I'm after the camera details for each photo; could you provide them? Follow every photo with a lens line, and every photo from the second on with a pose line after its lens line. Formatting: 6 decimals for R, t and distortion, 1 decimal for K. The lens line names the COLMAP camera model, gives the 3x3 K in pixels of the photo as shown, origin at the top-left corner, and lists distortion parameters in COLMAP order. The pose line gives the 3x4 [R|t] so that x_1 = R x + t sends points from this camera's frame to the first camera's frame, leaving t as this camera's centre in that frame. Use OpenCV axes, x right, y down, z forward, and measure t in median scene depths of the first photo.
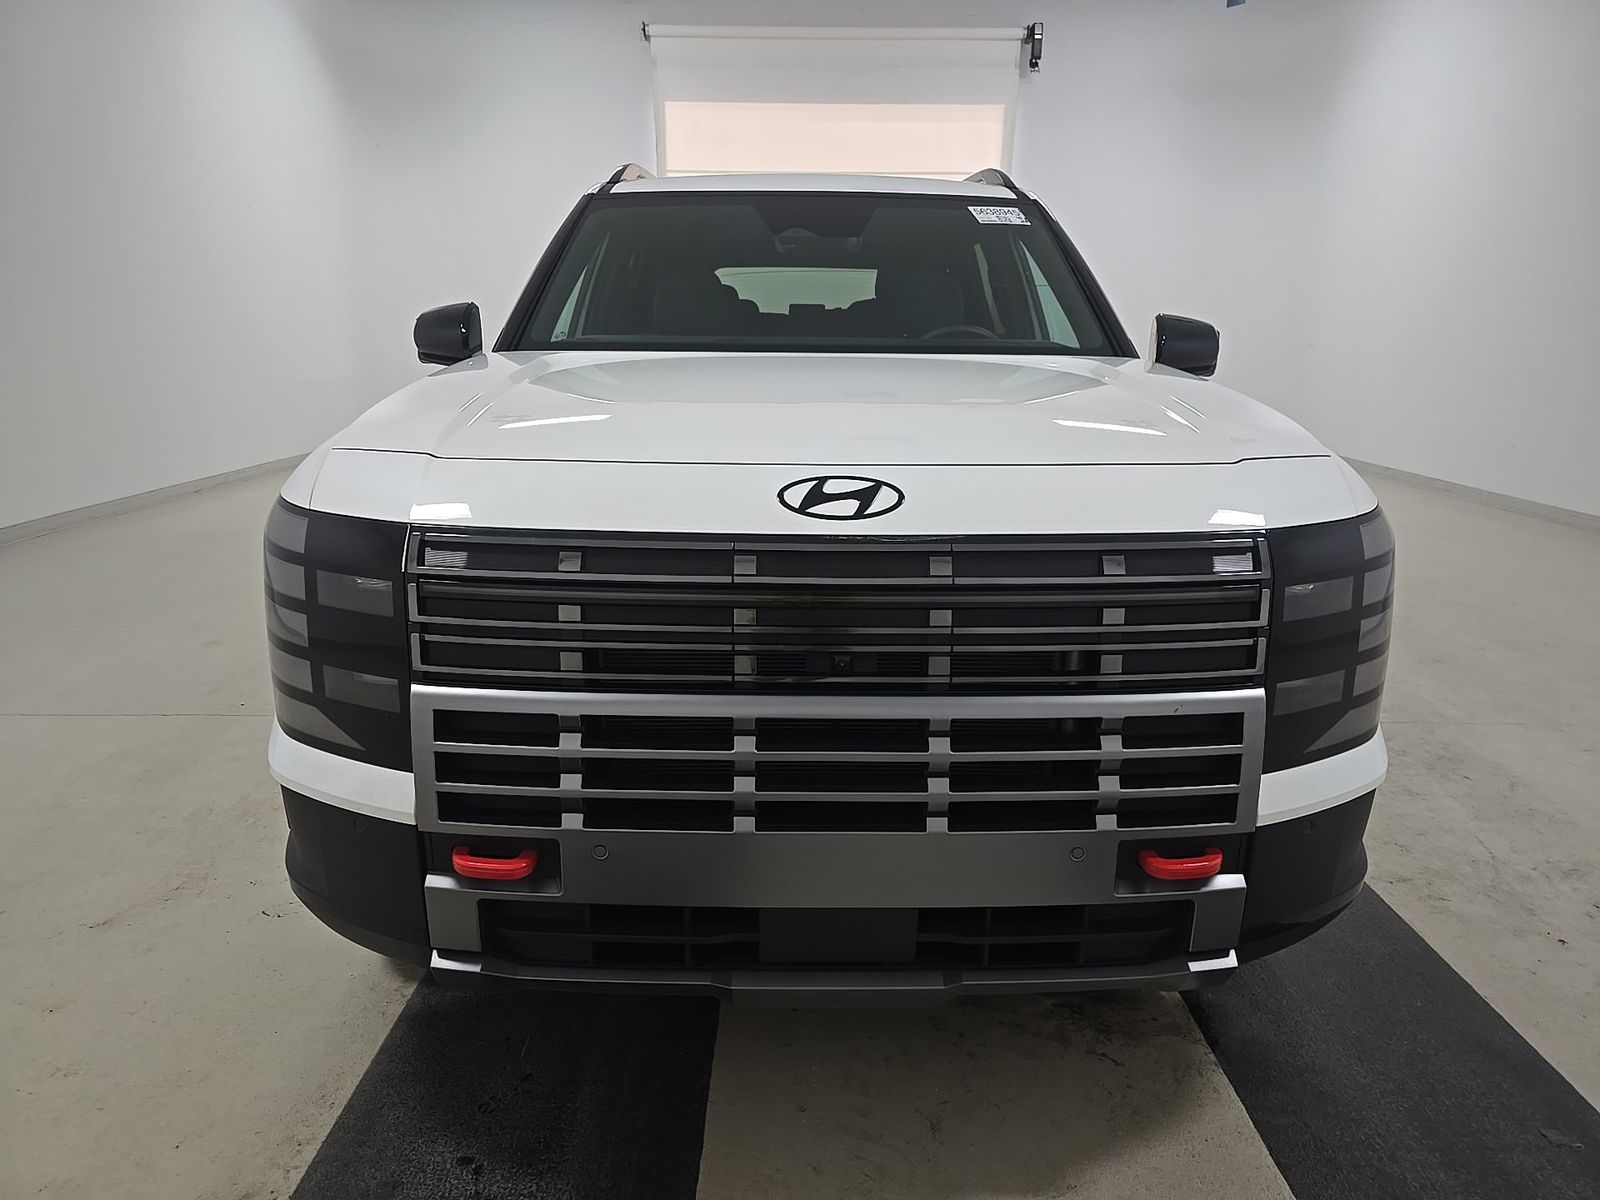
lens RADIAL K [[1075.4, 0, 805.4], [0, 1075.4, 604.3], [0, 0, 1]] dist [0.072275, -0.072285]
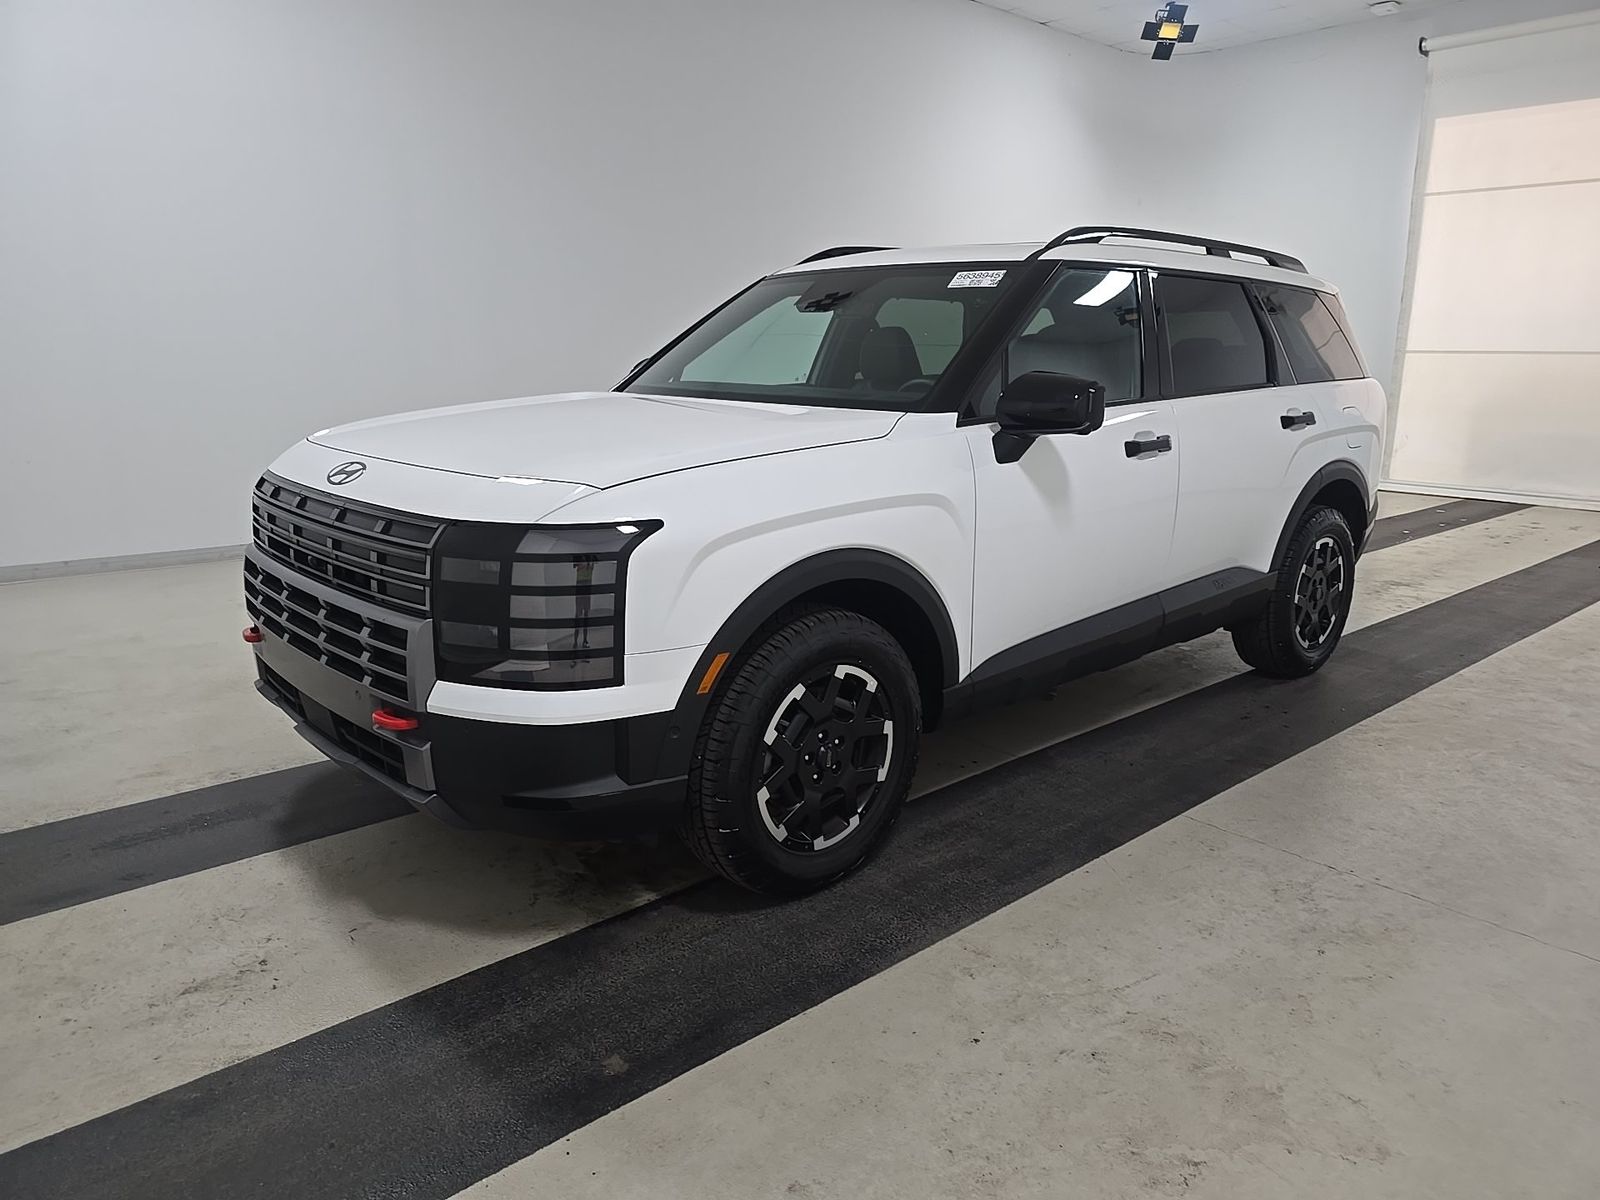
lens RADIAL K [[1075.4, 0, 805.4], [0, 1075.4, 604.3], [0, 0, 1]] dist [0.072275, -0.072285]
pose [[0.666884, 0.172400, -0.724944, 1.052529], [-0.192808, 0.979660, 0.055607, -0.074198], [0.719785, 0.102691, 0.686560, 0.183376]]
